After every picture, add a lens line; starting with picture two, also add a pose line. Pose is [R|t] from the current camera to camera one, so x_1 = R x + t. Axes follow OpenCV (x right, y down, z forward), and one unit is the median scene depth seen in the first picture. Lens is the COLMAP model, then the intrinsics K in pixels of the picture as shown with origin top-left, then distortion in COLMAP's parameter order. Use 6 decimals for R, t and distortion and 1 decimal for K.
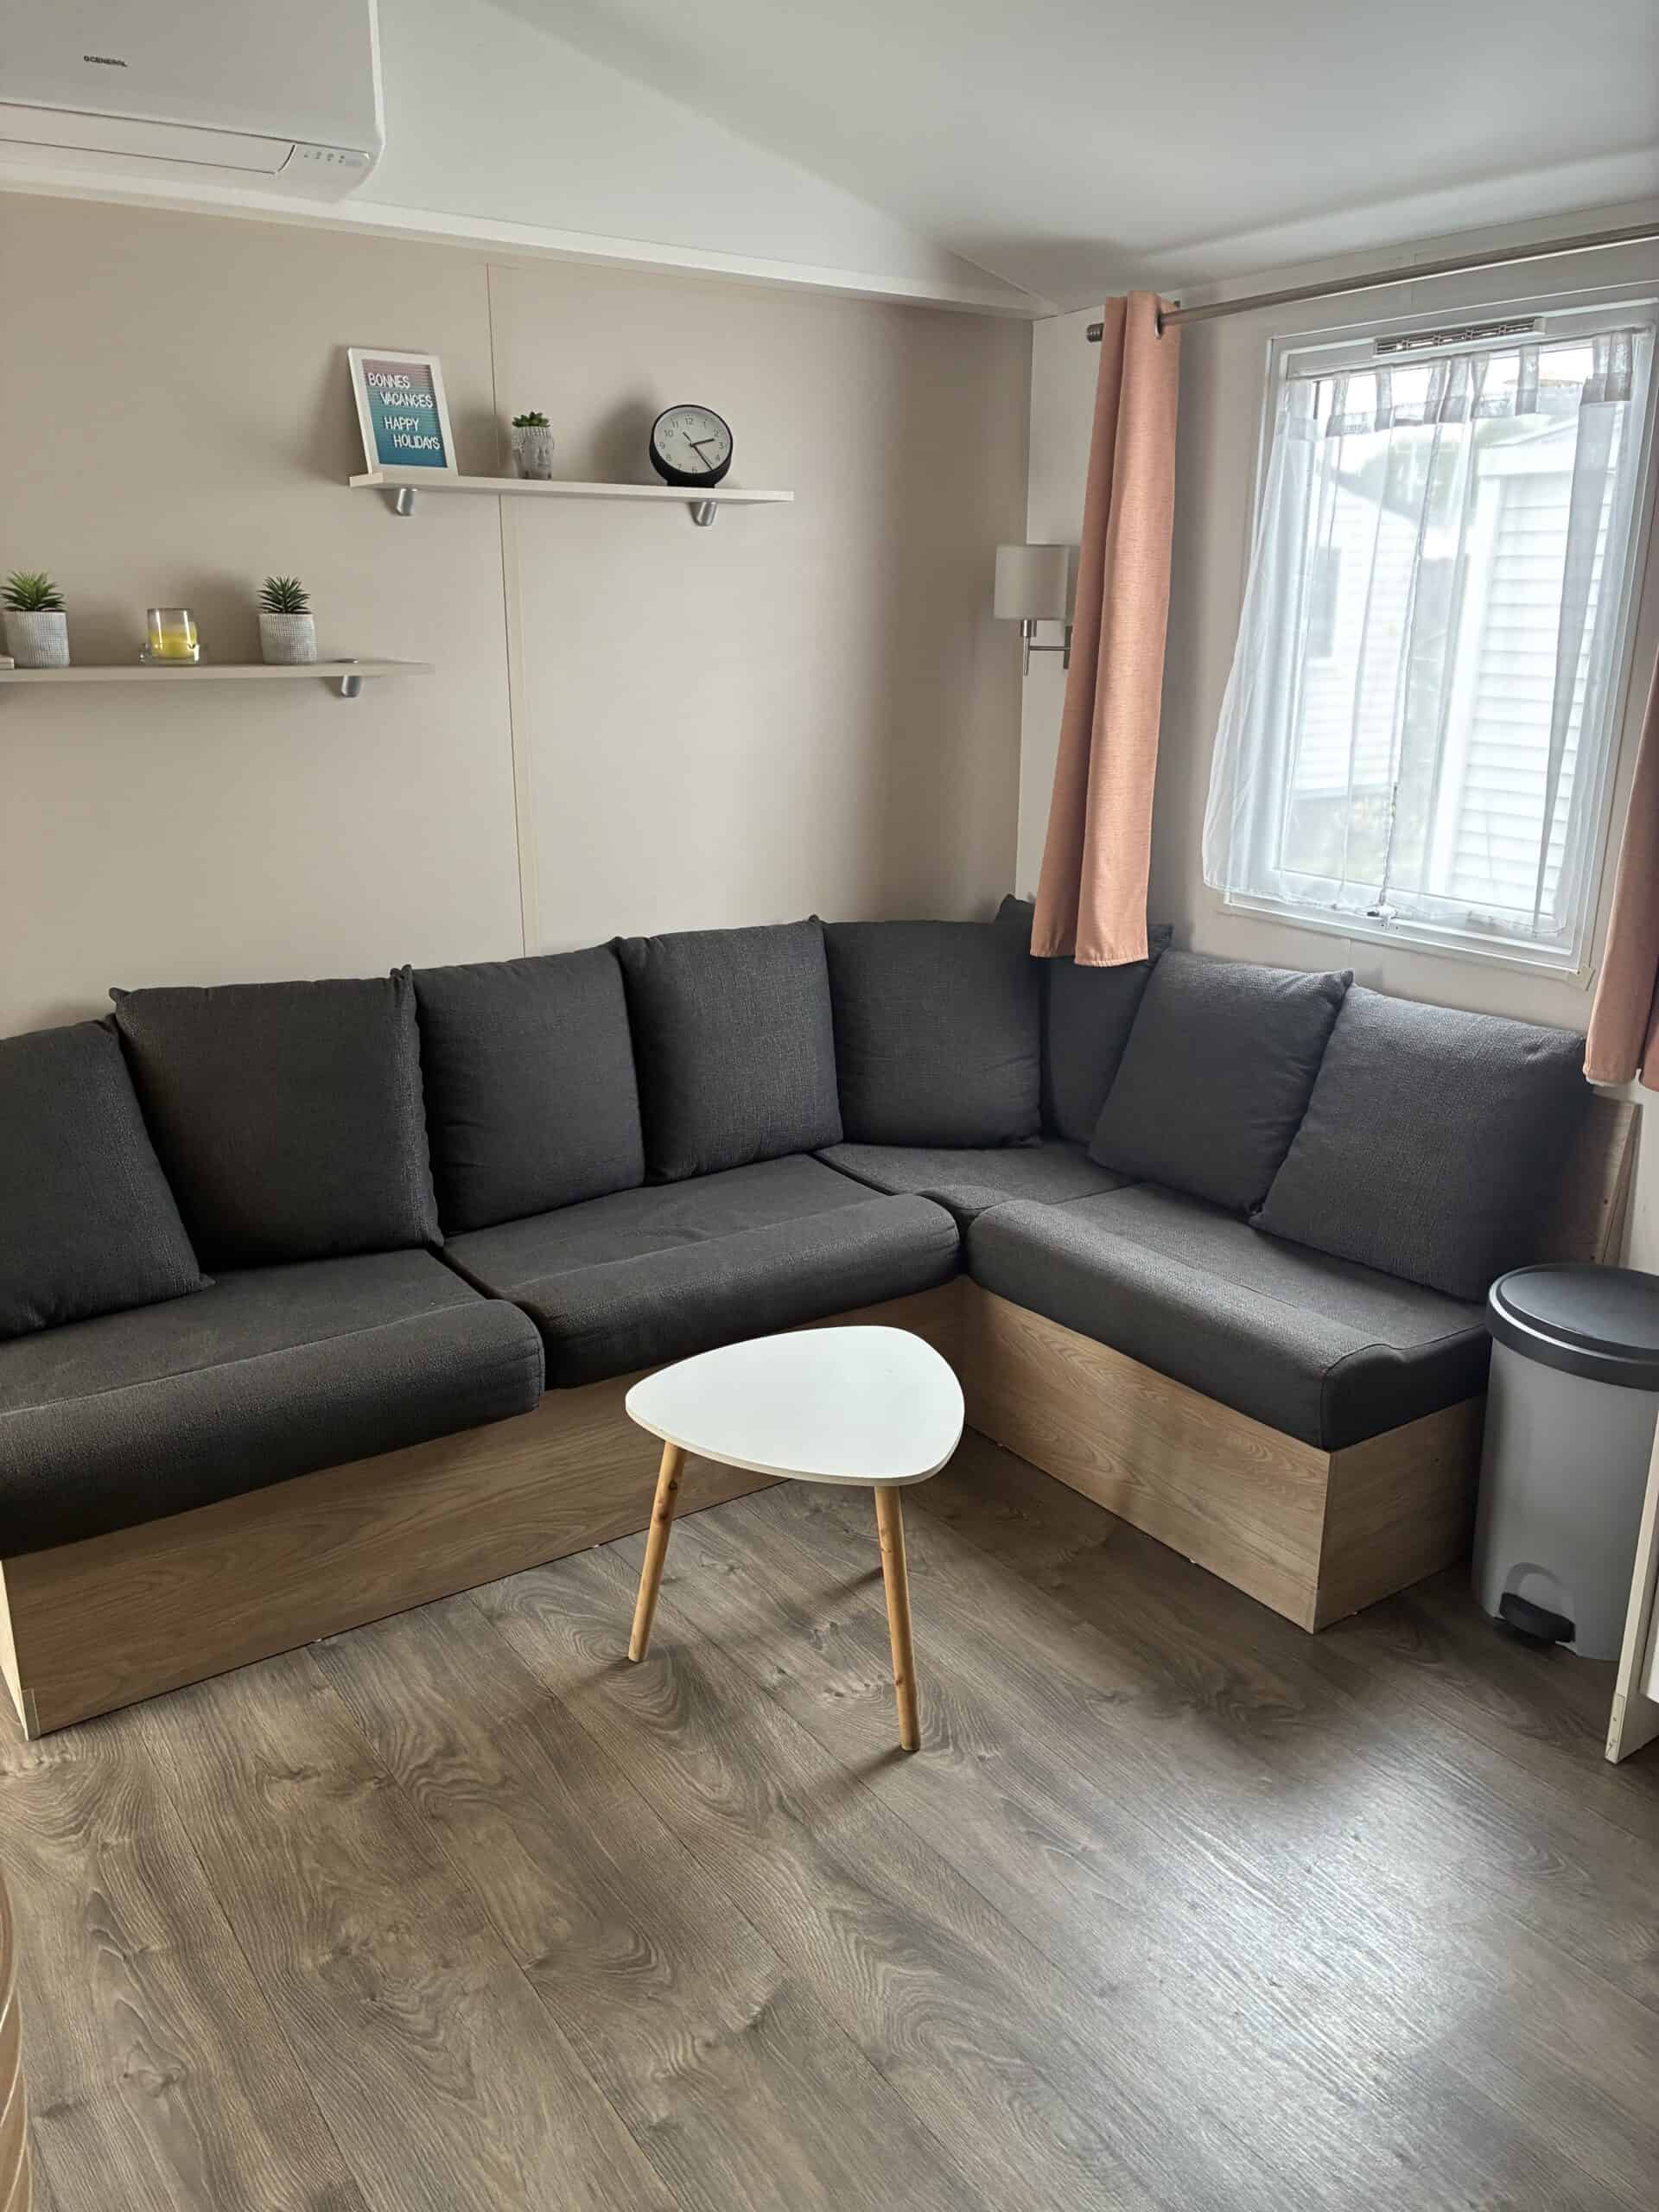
lens RADIAL K [[1652.5, 0, 829.5], [0, 1652.5, 1106.0], [0, 0, 1]] dist [0.088401, -0.142864]
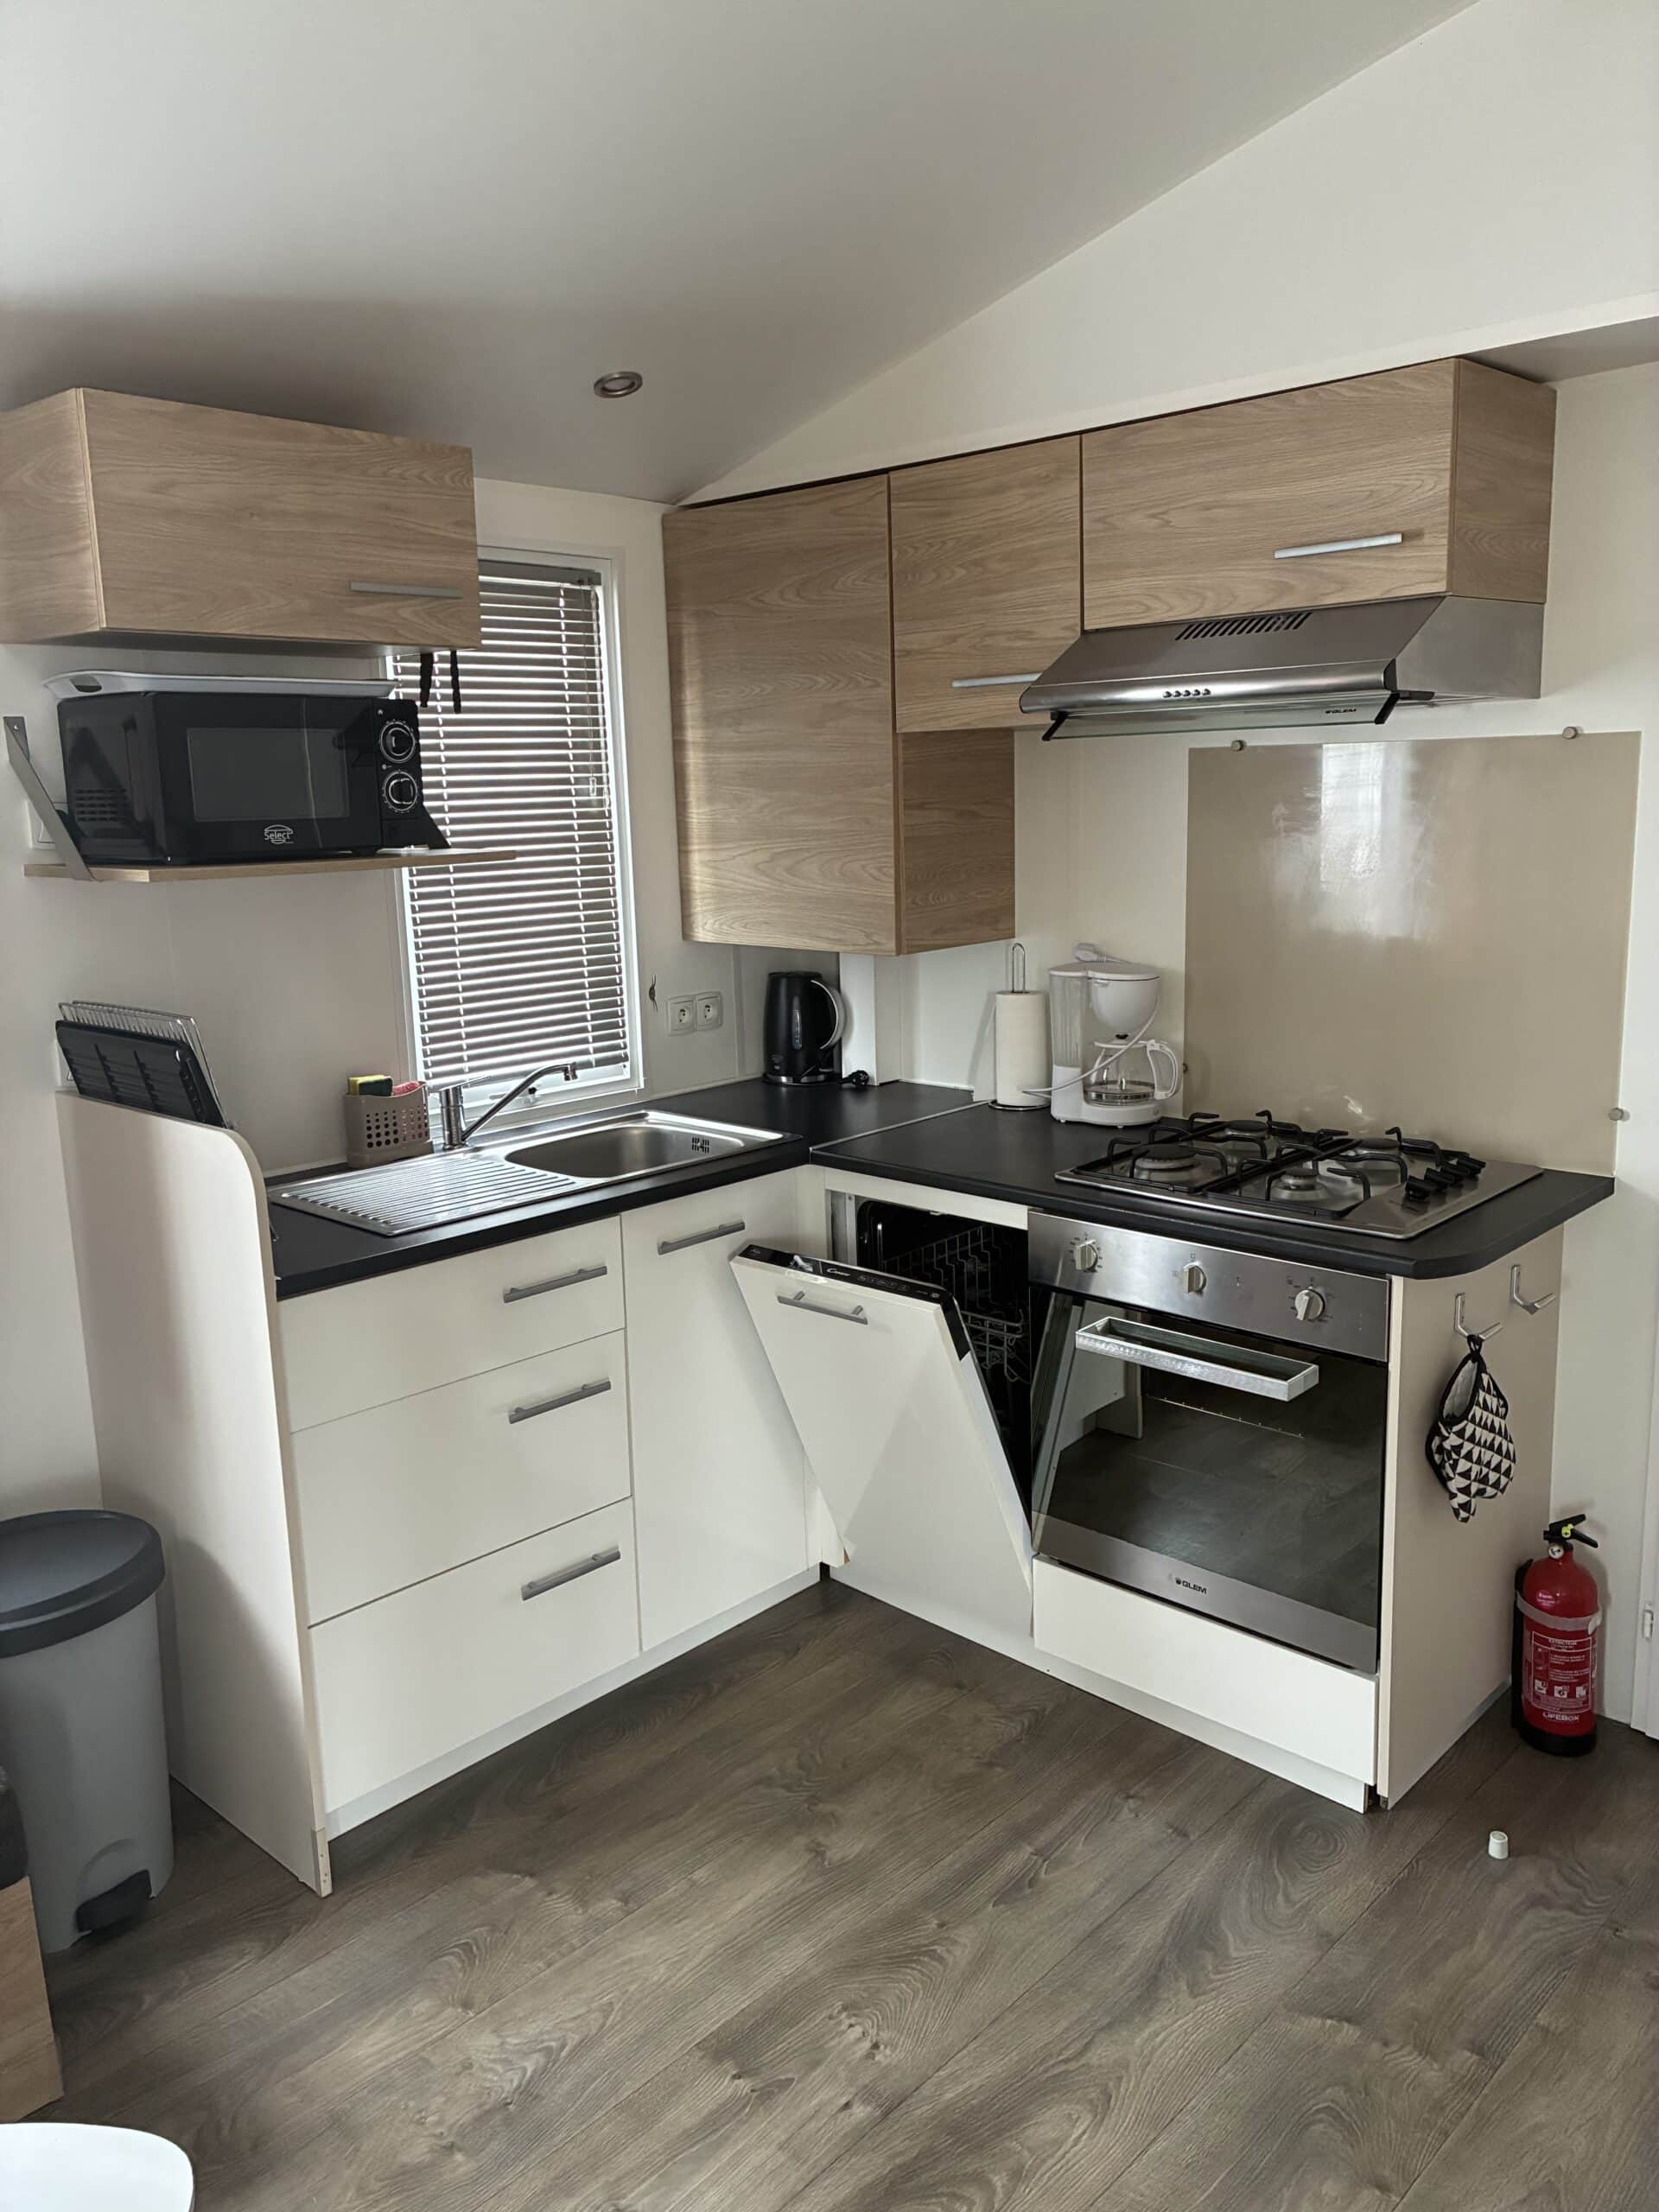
lens RADIAL K [[1652.5, 0, 829.5], [0, 1652.5, 1106.0], [0, 0, 1]] dist [0.088401, -0.142864]
pose [[-0.202933, -0.195950, 0.959386, -0.896823], [0.301841, 0.919543, 0.251659, -0.394183], [-0.931510, 0.340652, -0.127459, 1.198002]]
